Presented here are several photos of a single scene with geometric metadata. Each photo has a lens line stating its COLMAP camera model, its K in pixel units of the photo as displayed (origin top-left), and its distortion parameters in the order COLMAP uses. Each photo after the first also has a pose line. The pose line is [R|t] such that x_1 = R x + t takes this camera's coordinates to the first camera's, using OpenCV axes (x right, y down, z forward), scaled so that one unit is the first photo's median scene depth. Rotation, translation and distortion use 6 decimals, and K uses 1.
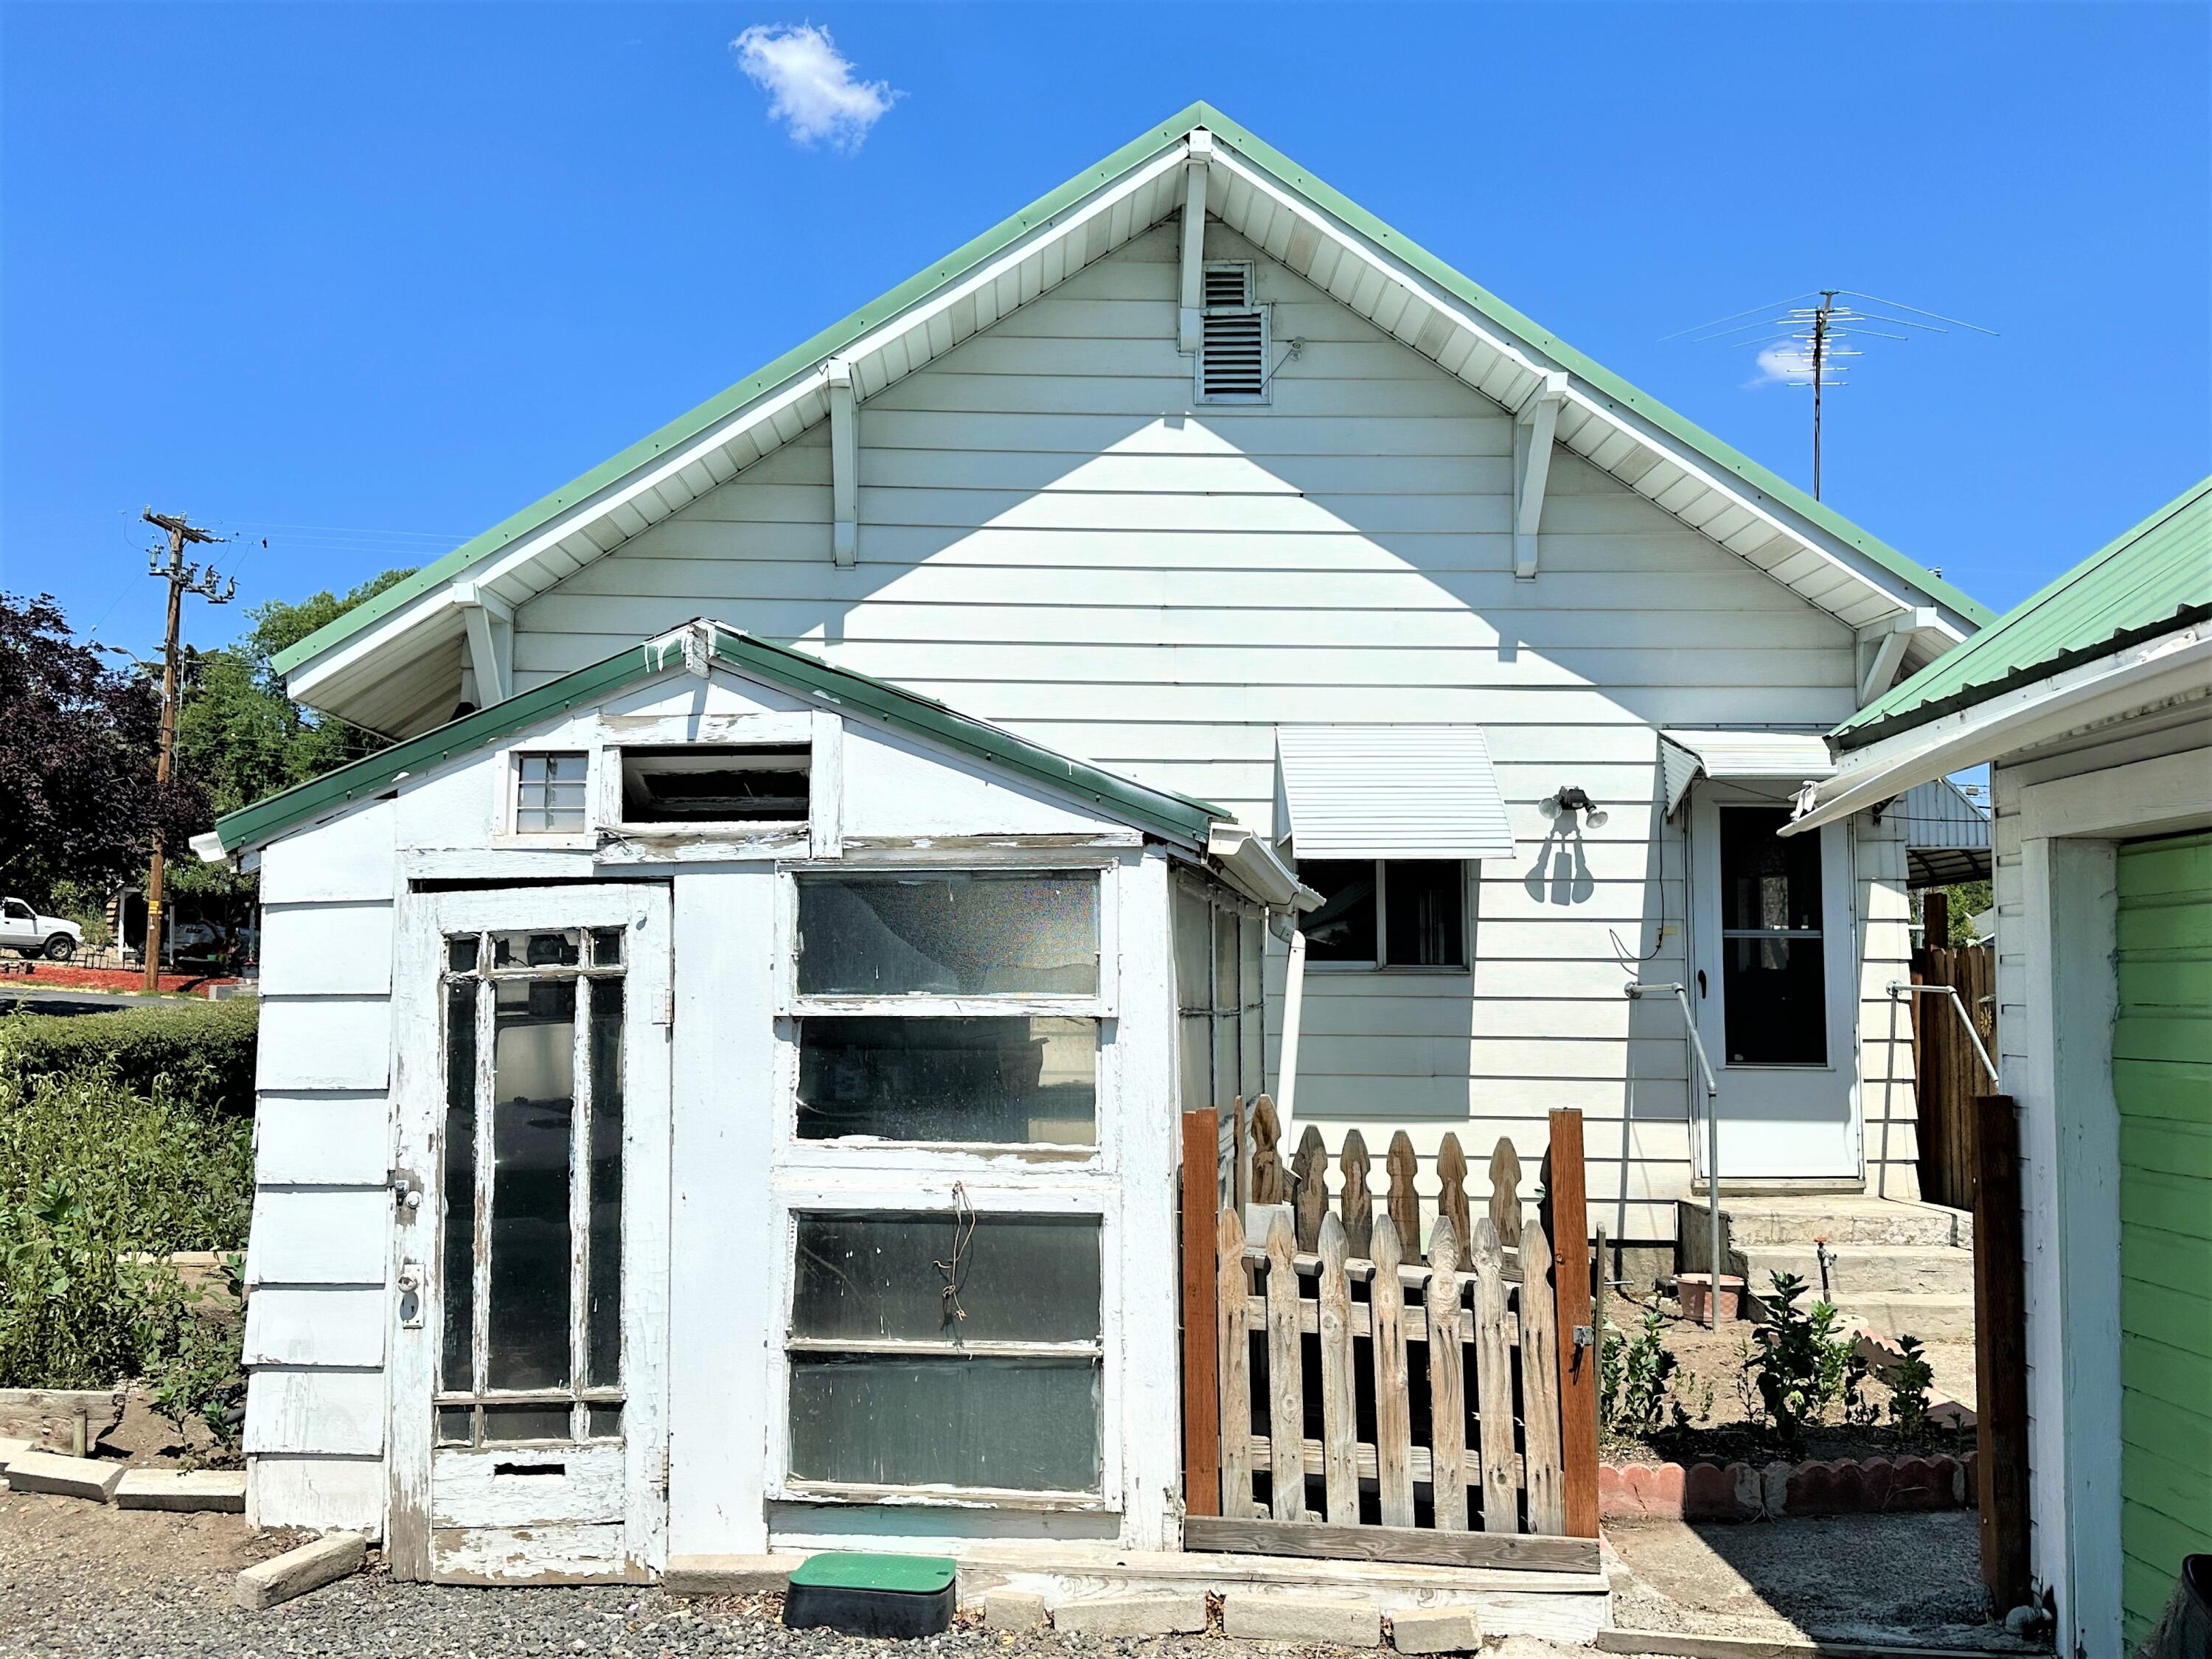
lens RADIAL K [[1978.9, 0, 1081.8], [0, 1978.9, 842.3], [0, 0, 1]] dist [0.159847, -0.297055]
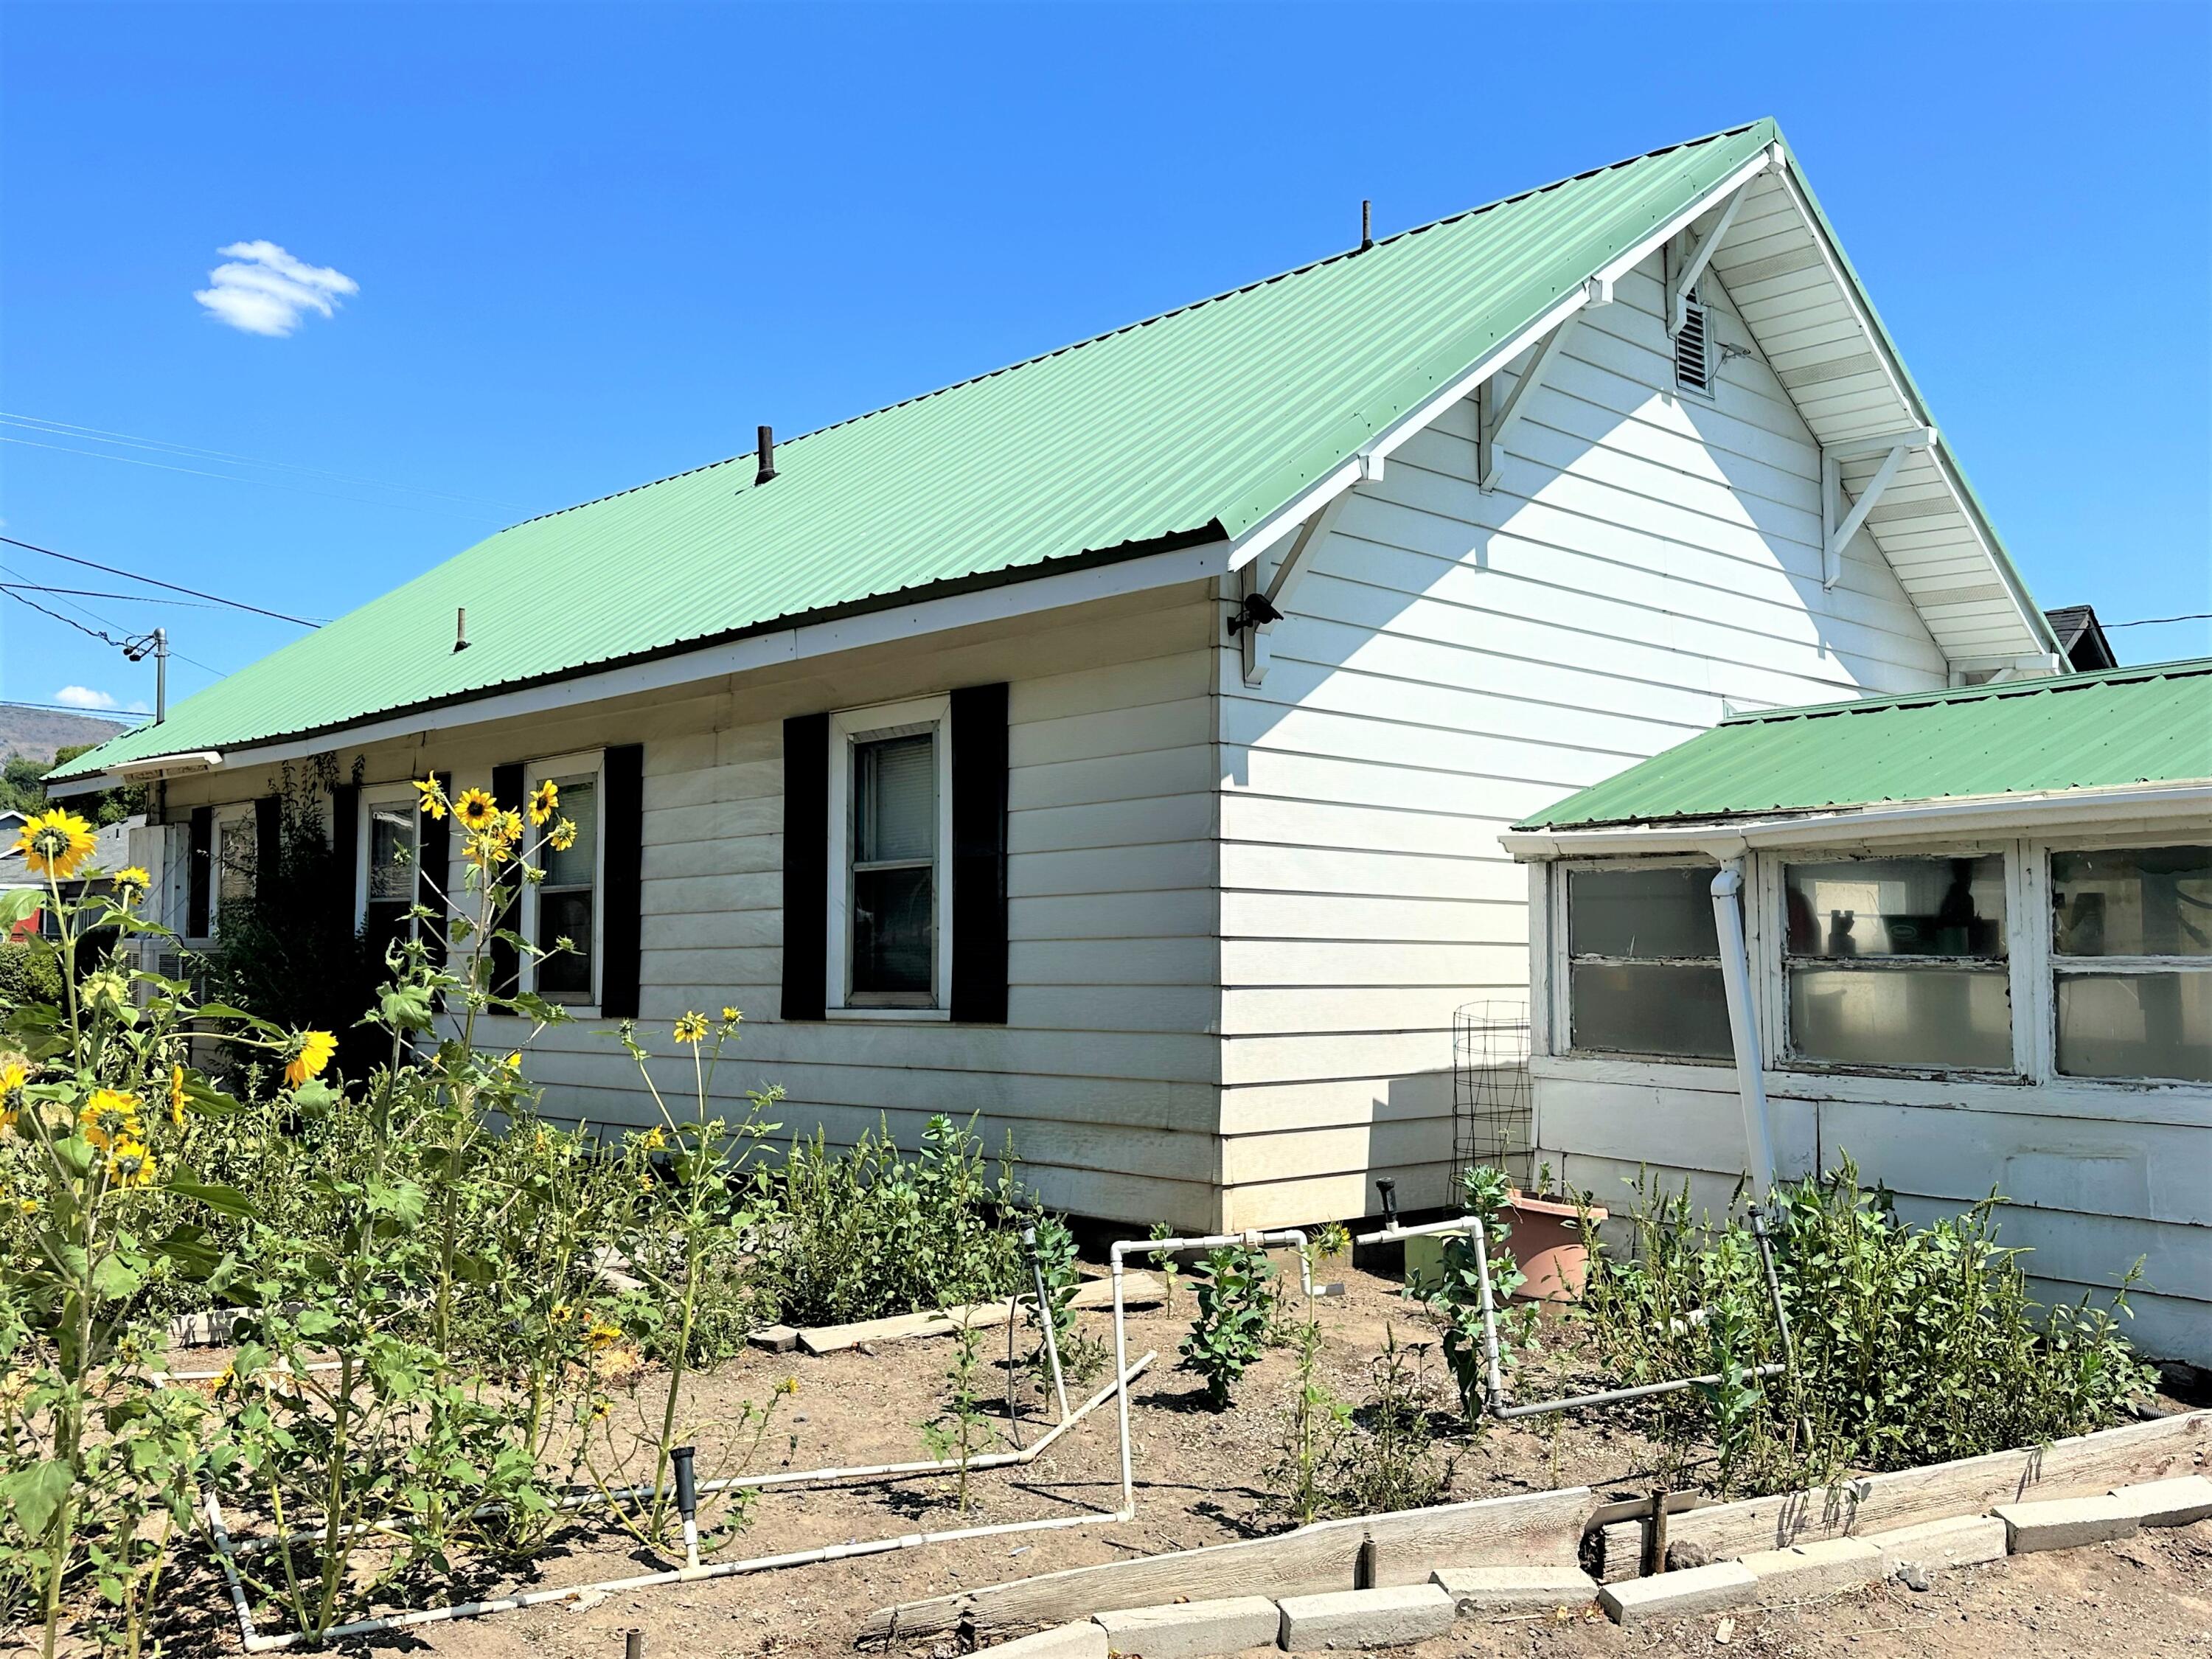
lens RADIAL K [[1978.9, 0, 1083.2], [0, 1978.9, 820.2], [0, 0, 1]] dist [0.159847, -0.297055]
pose [[0.719696, 0.038573, 0.693217, -0.913954], [-0.049156, 0.998781, -0.004542, 0.030701], [-0.692548, -0.030807, 0.720714, 0.450254]]
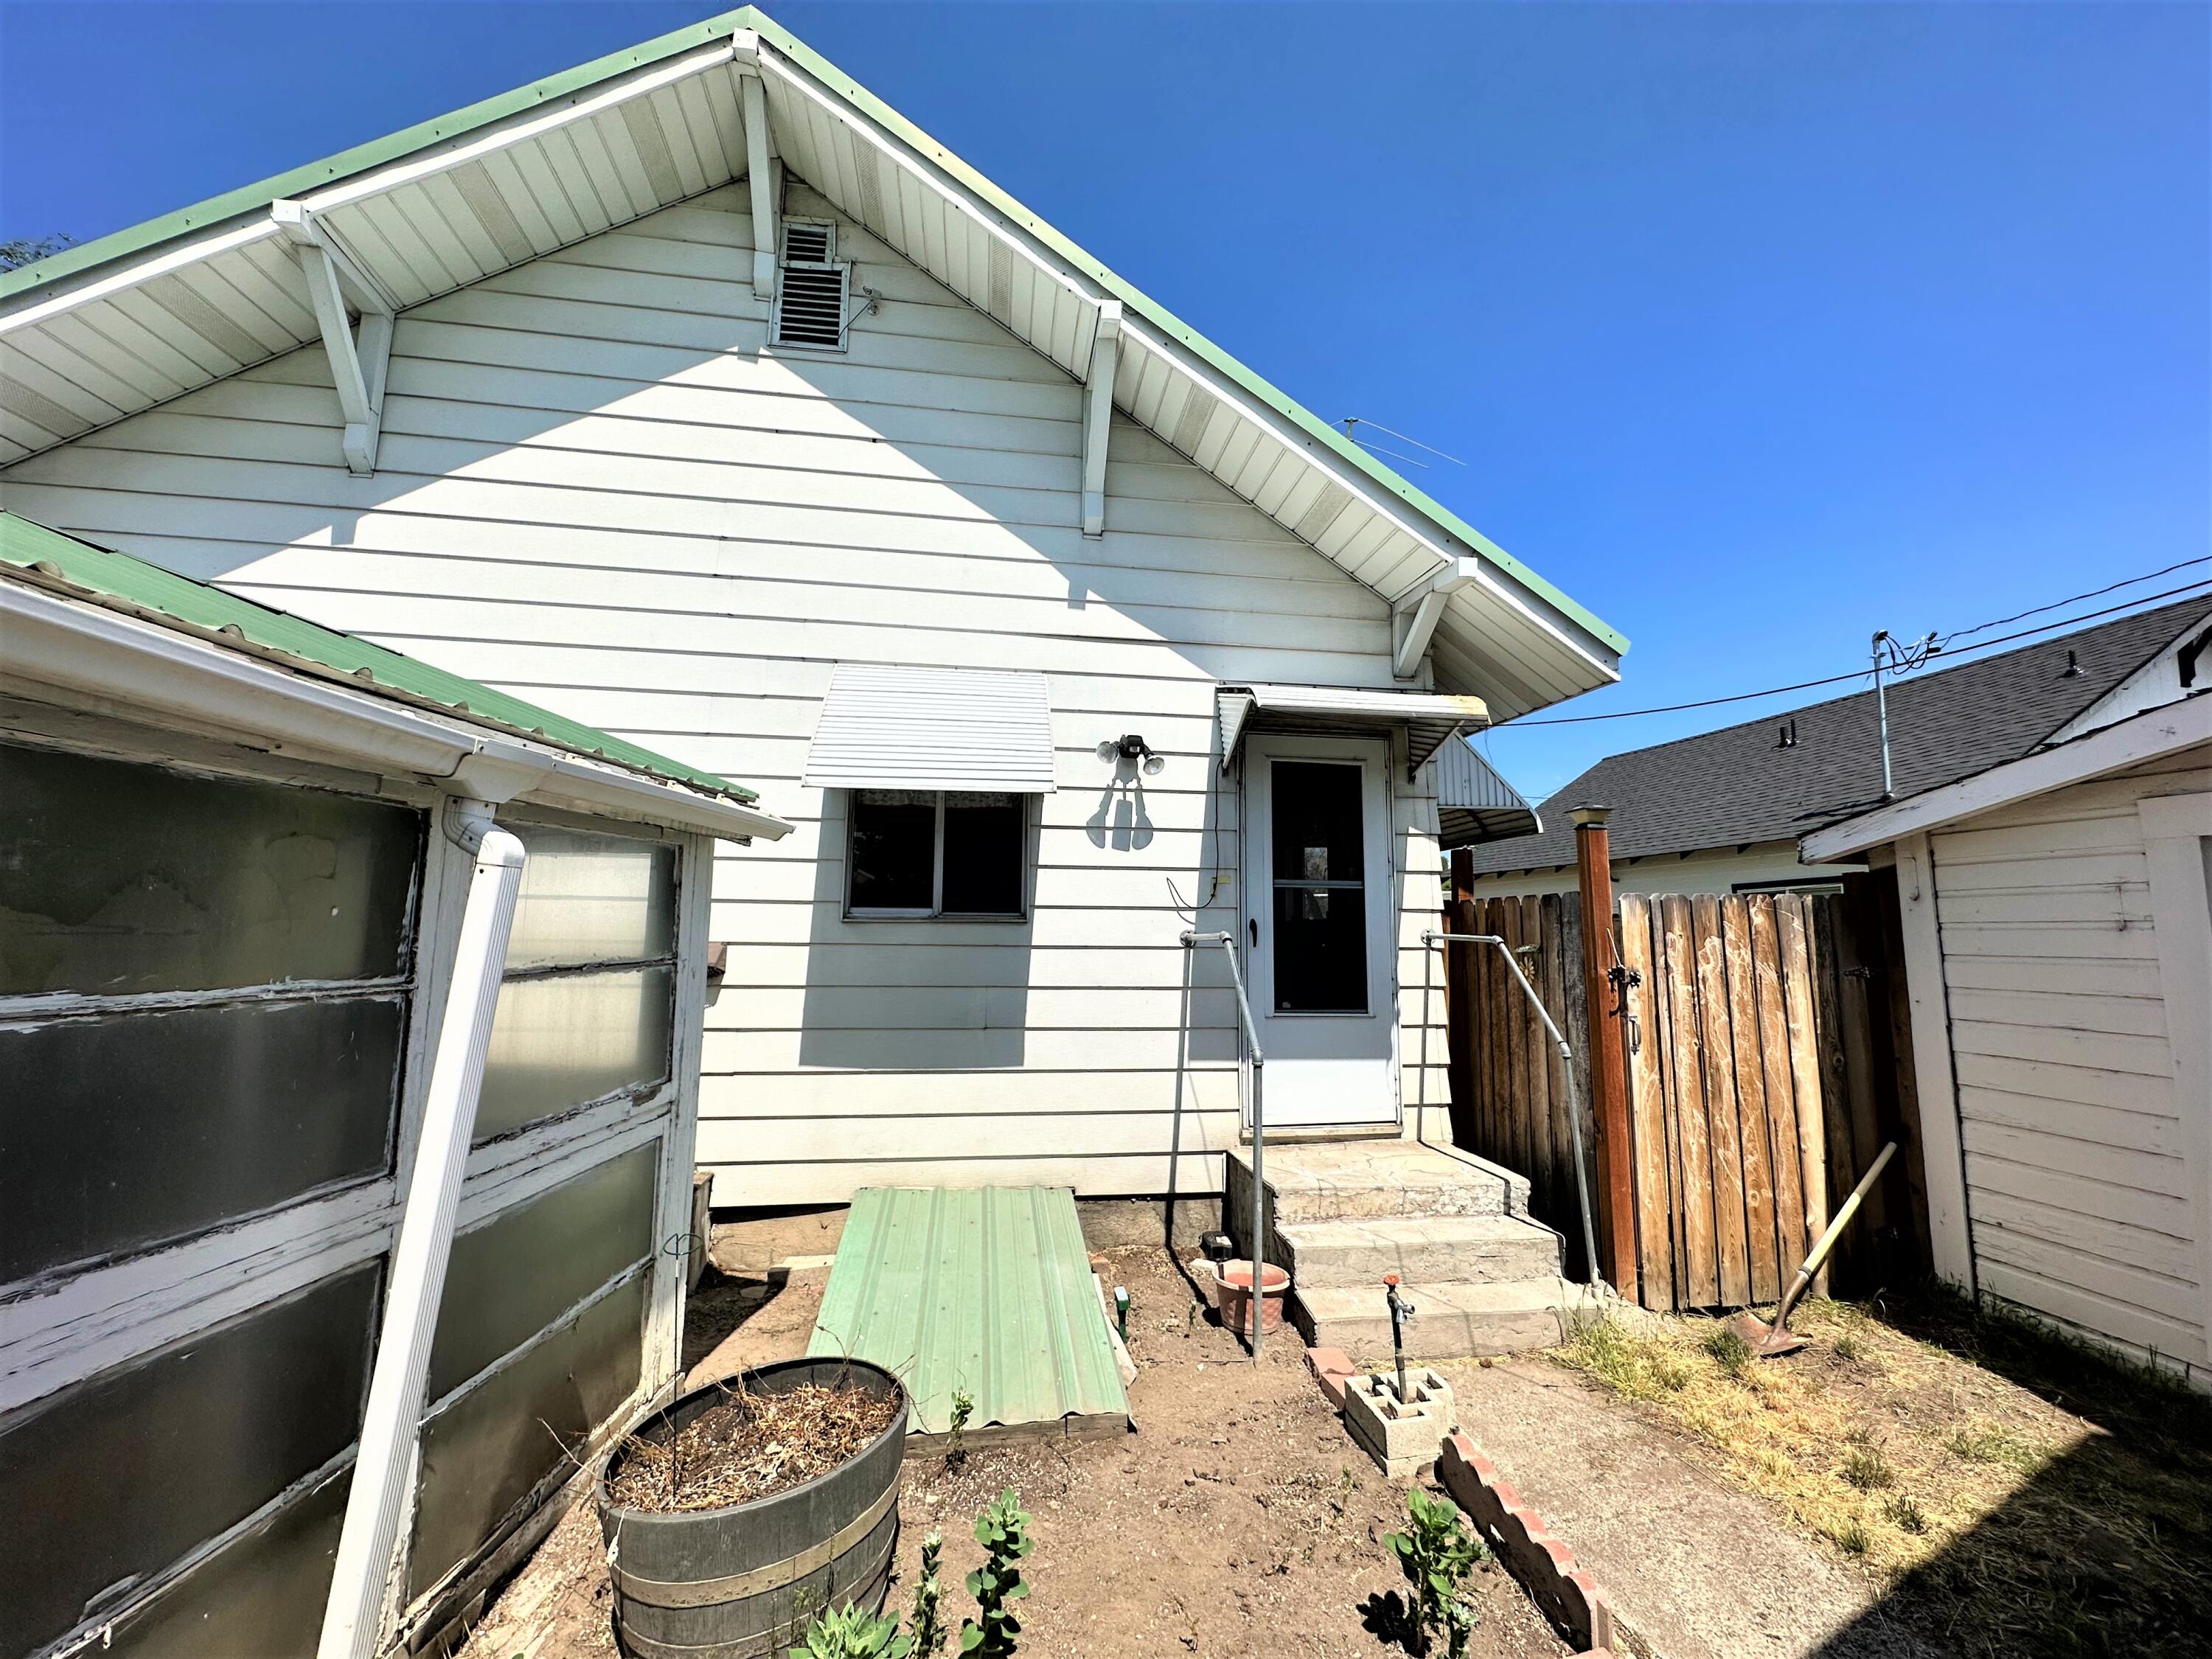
lens RADIAL K [[885.0, 0, 1120.8], [0, 885.0, 826.0], [0, 0, 1]] dist [-0.007135, 0.001639]
pose [[0.991023, 0.021906, 0.131883, 0.181903], [-0.015346, 0.998603, -0.050555, 0.040384], [-0.132807, 0.048077, 0.989975, 0.561388]]
